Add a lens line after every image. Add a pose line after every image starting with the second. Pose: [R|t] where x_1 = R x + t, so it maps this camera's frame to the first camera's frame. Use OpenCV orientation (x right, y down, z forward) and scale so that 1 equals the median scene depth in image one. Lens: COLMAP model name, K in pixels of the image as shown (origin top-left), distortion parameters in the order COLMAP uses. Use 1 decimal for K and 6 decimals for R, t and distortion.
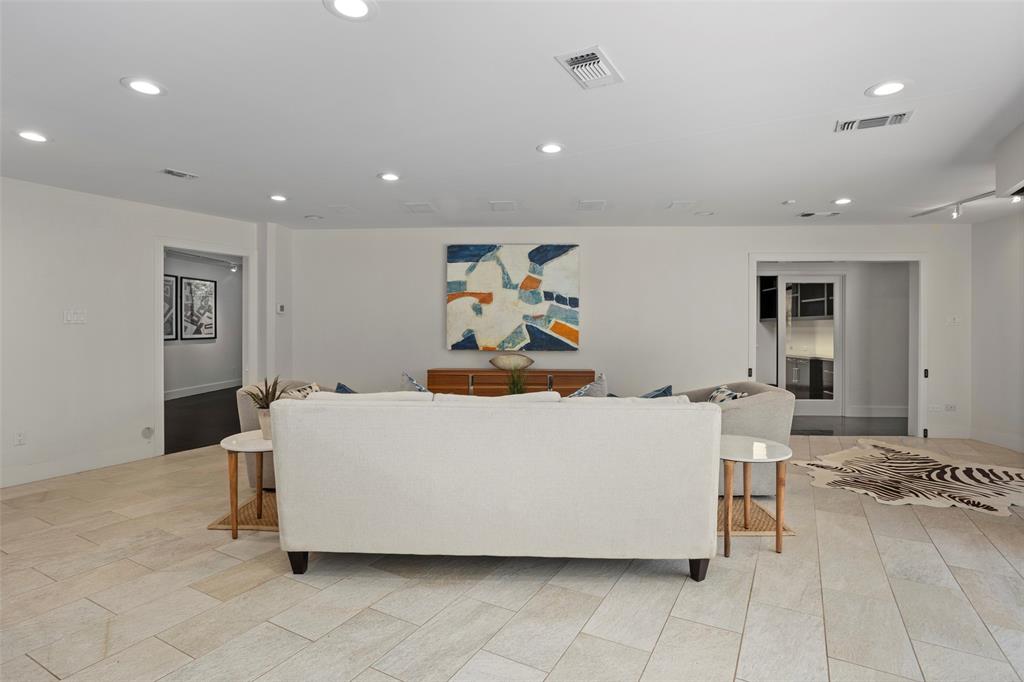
lens RADIAL K [[508.8, 0, 507.6], [0, 508.8, 338.2], [0, 0, 1]] dist [-0.013185, 0.004844]
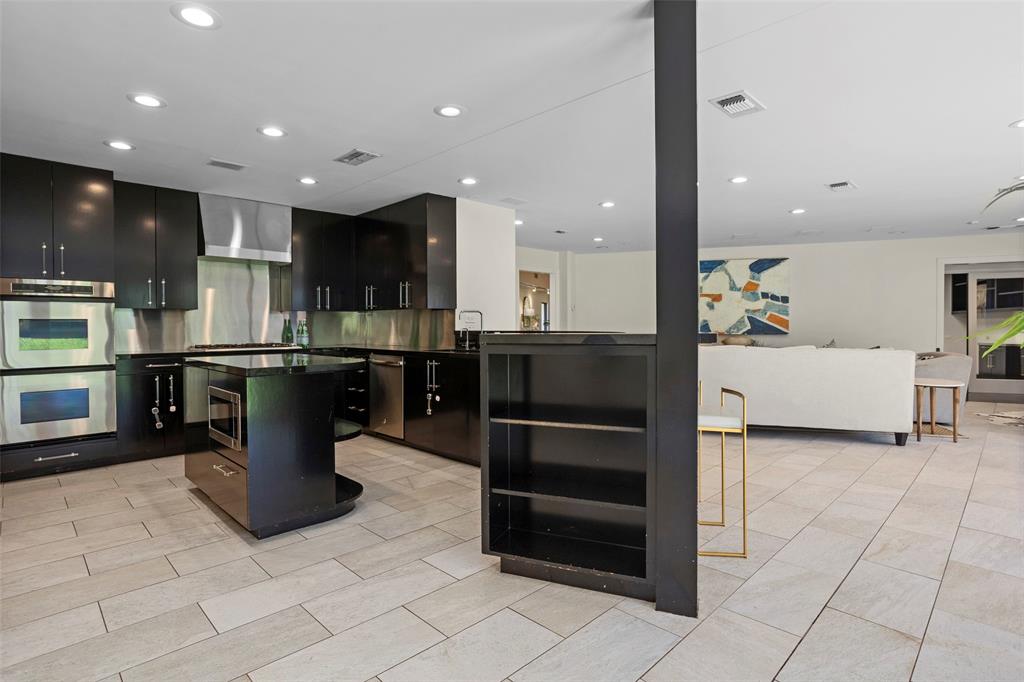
lens RADIAL K [[508.8, 0, 492.2], [0, 508.8, 337.2], [0, 0, 1]] dist [-0.013185, 0.004844]
pose [[0.959859, 0.002719, -0.280469, -0.248246], [-0.002441, 0.999996, 0.001338, 0.031870], [0.280472, -0.000600, 0.959862, -0.548121]]
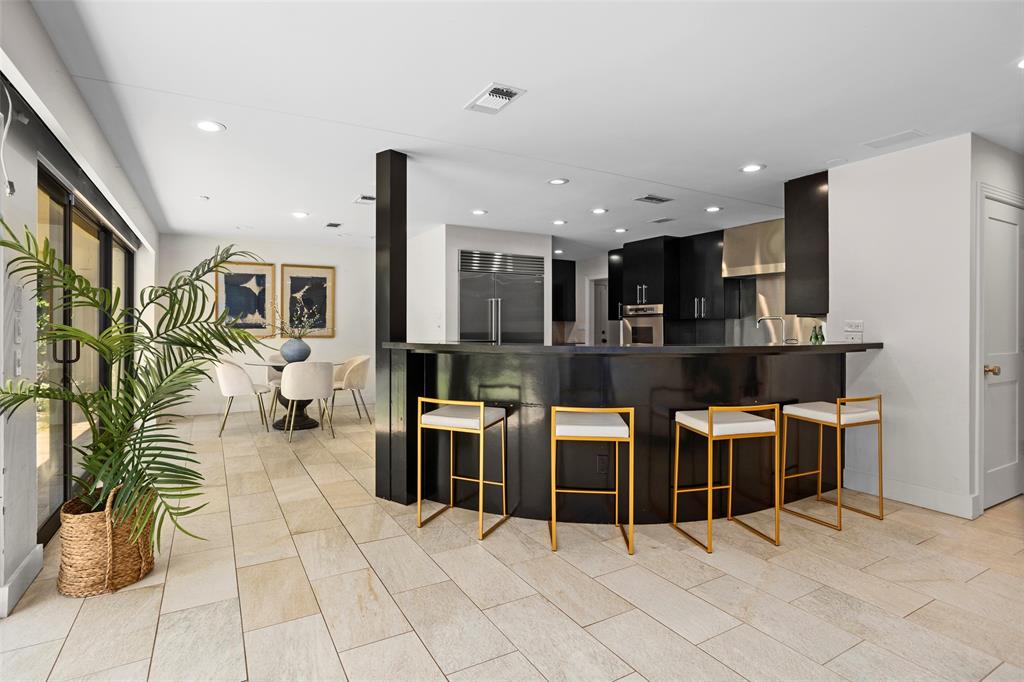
lens RADIAL K [[508.8, 0, 492.7], [0, 508.8, 329.1], [0, 0, 1]] dist [-0.013185, 0.004844]
pose [[-0.511094, 0.005919, -0.859505, 0.257787], [-0.011498, 0.999840, 0.013723, 0.002412], [0.859448, 0.016896, -0.510944, 0.264240]]
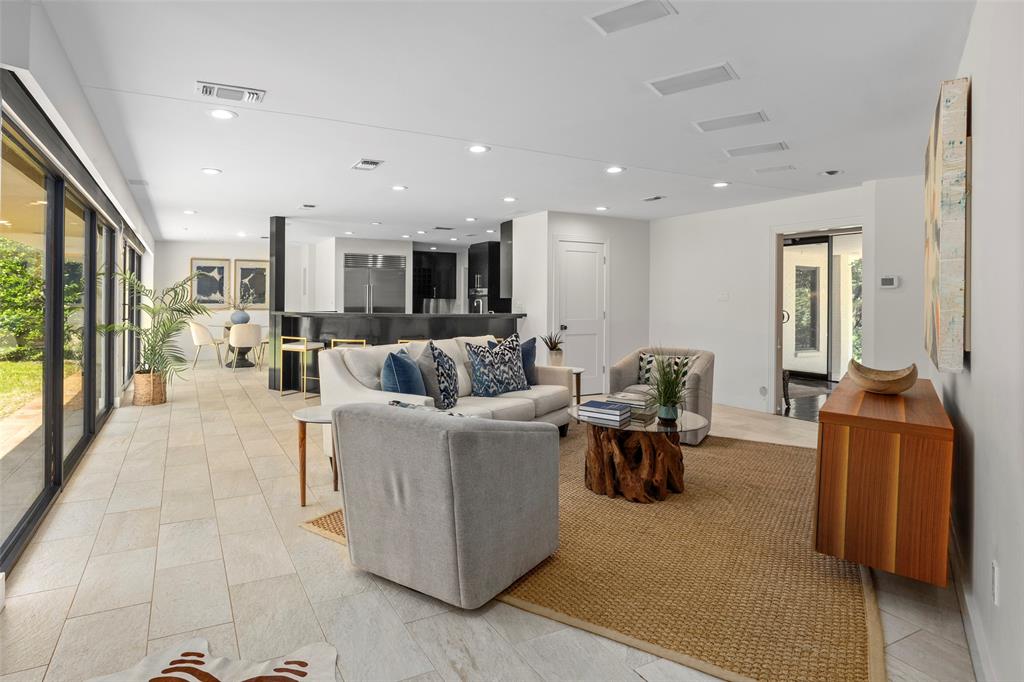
lens RADIAL K [[568.3, 0, 453.2], [0, 568.3, 297.6], [0, 0, 1]] dist [-0.011473, -0.000370]
pose [[-0.565607, -0.005680, -0.824655, 0.700009], [-0.016136, 0.999861, 0.004180, -0.018629], [0.824517, 0.015671, -0.565620, 1.003241]]
